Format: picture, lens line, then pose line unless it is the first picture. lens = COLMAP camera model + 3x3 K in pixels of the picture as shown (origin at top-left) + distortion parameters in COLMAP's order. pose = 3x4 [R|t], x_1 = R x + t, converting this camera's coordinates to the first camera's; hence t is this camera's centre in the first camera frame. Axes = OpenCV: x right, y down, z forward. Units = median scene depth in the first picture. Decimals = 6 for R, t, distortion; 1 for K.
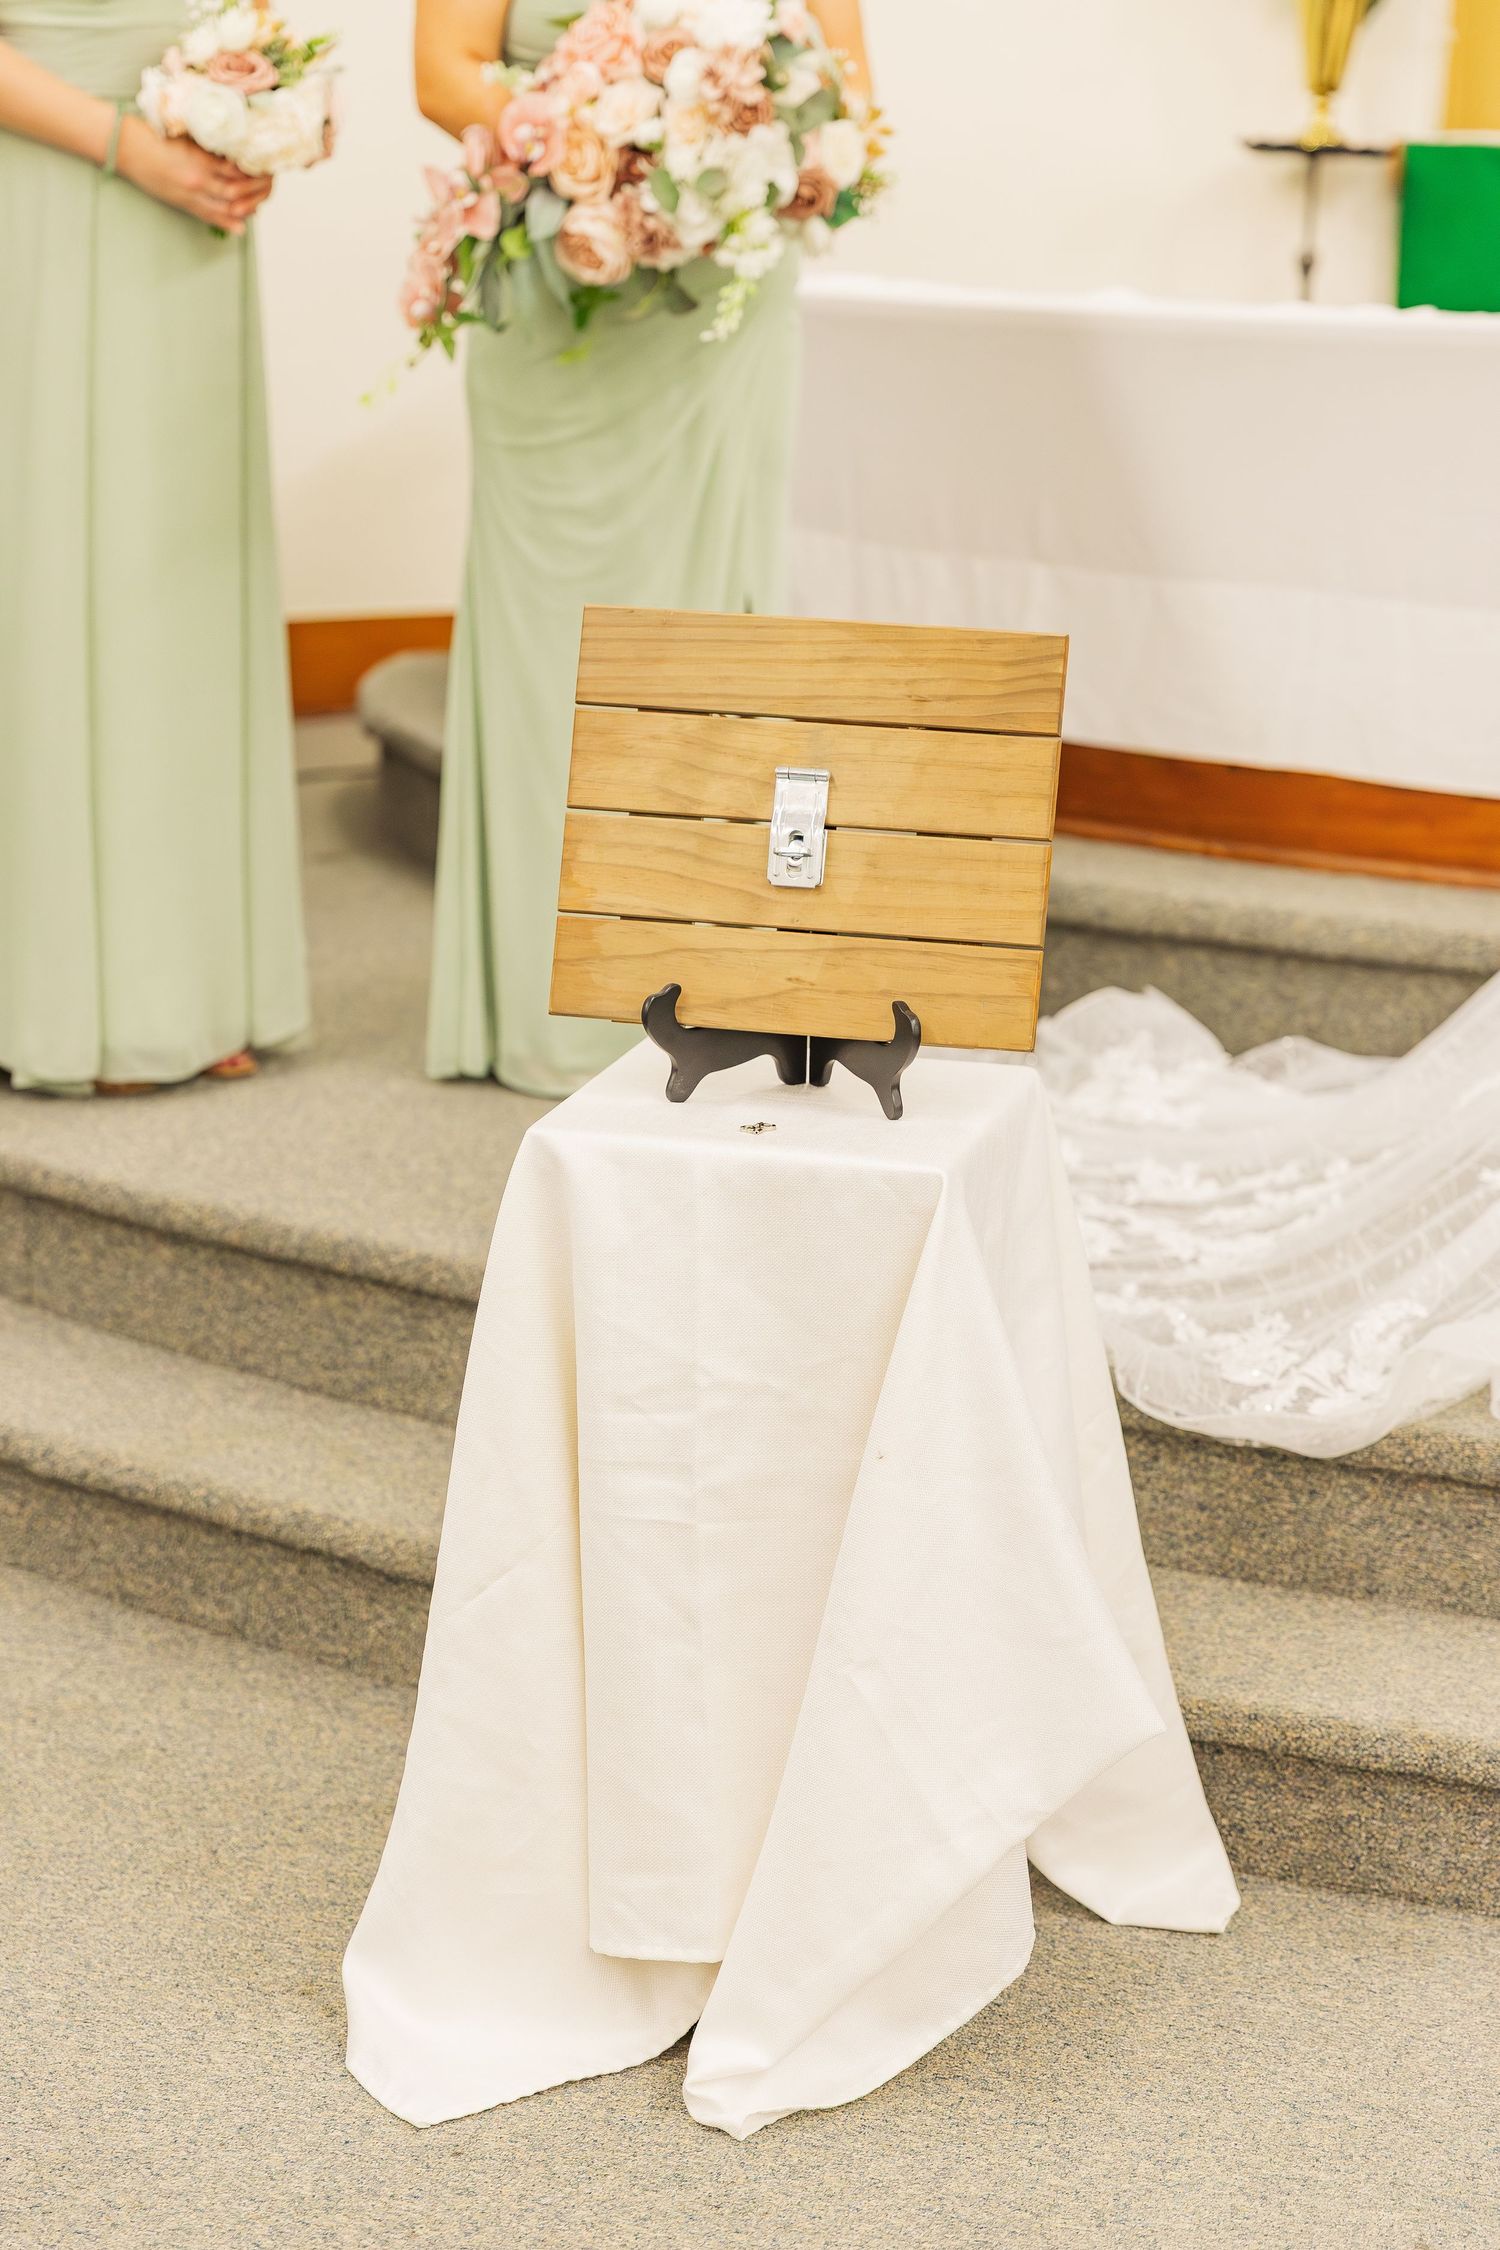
lens RADIAL K [[4465.9, 0, 674.8], [0, 4465.9, 1173.3], [0, 0, 1]] dist [-0.005366, 0.000000]
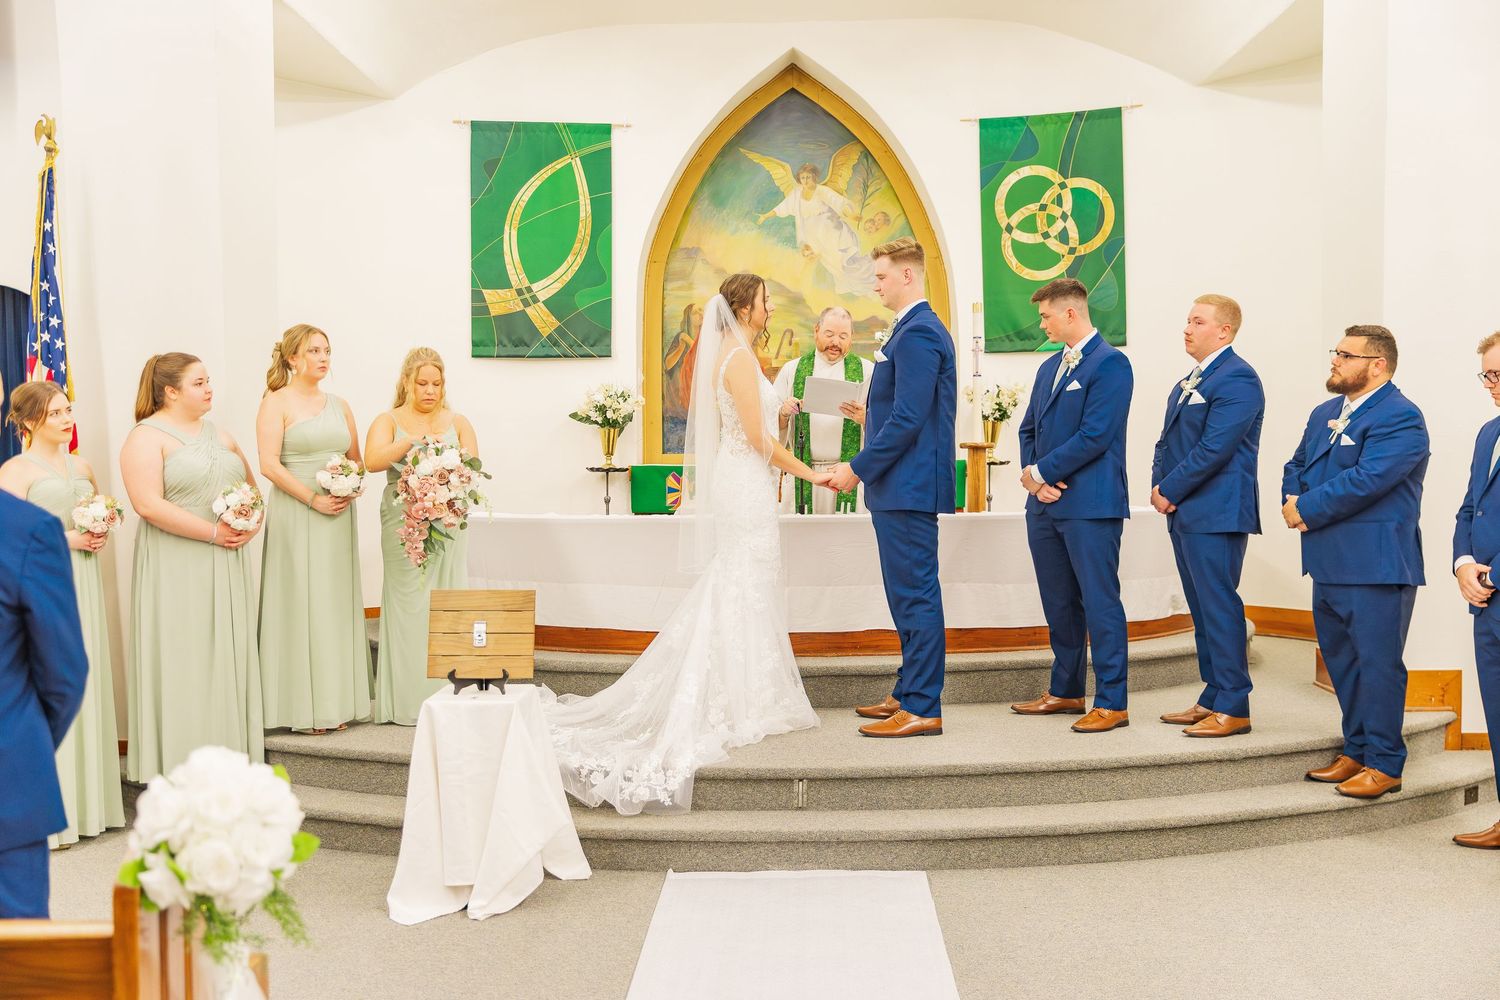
lens RADIAL K [[1548.8, 0, 753.1], [0, 1548.8, 501.0], [0, 0, 1]] dist [0.058620, 0.000000]
pose [[0.976103, -0.043764, 0.212858, -0.029778], [0.084109, 0.979253, -0.184361, 0.099684], [-0.200373, 0.197858, 0.959532, -0.586606]]
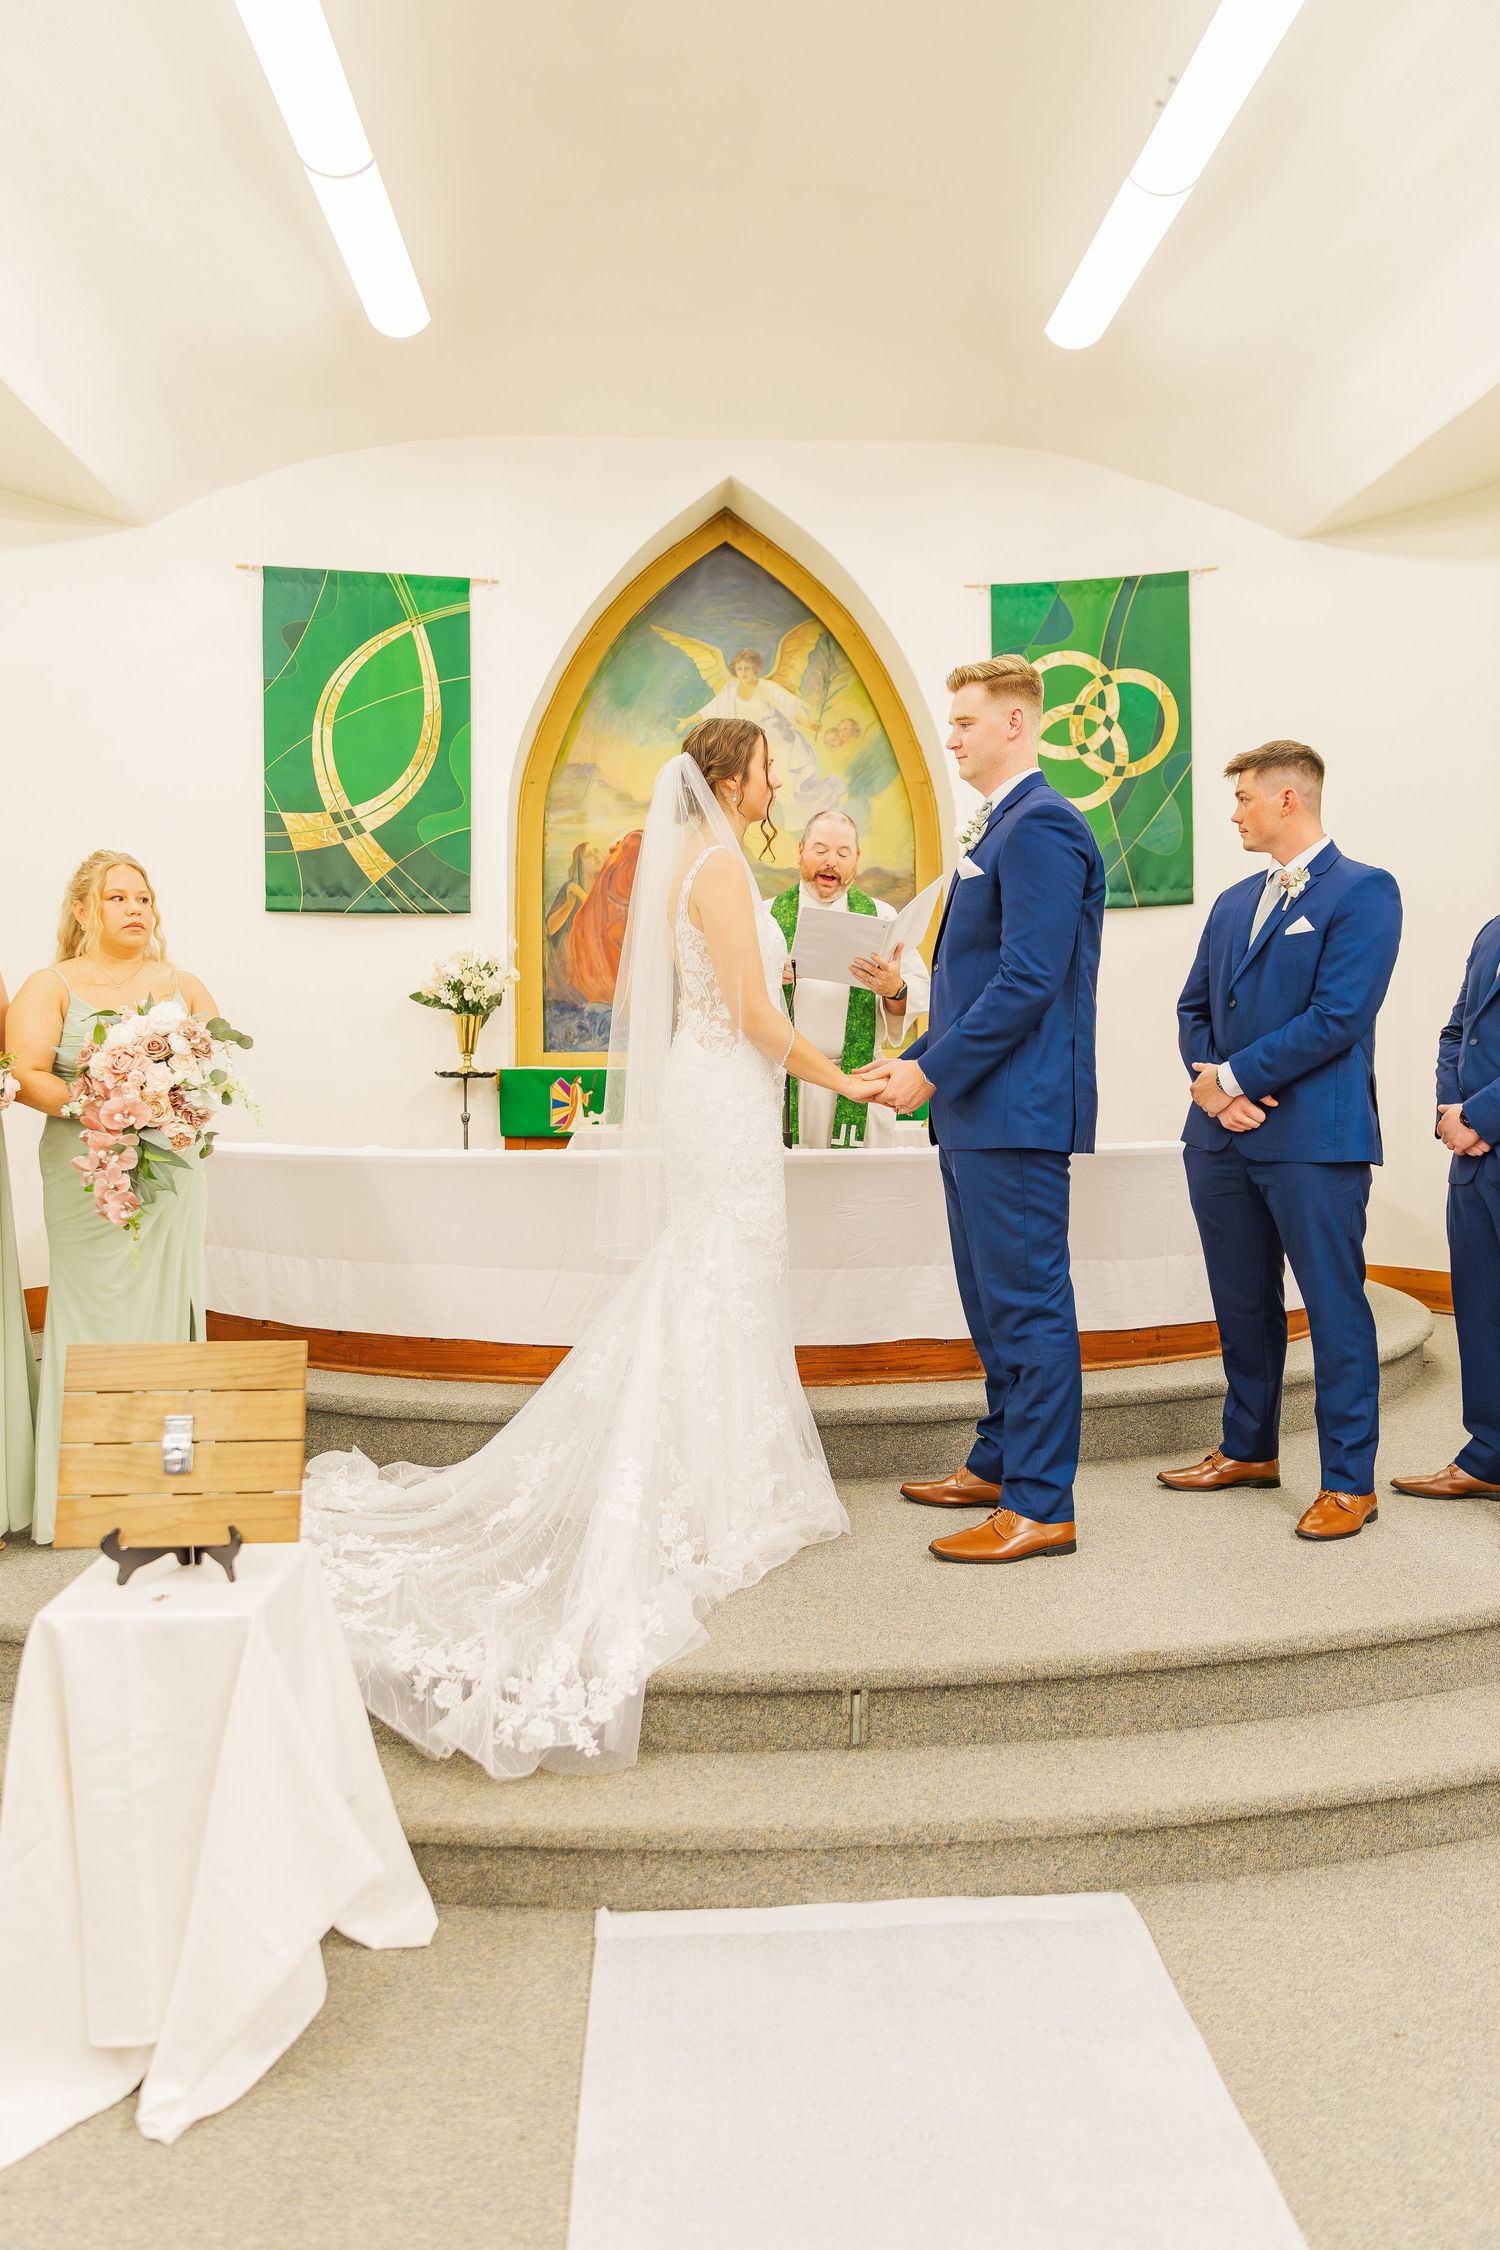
lens RADIAL K [[1646.4, 0, 755.8], [0, 1646.4, 1132.6], [0, 0, 1]] dist [0.016126, -0.008306]
pose [[0.955627, -0.048426, 0.290572, 0.061989], [0.099219, 0.981673, -0.162707, -0.061492], [-0.277367, 0.184317, 0.942918, 0.156144]]
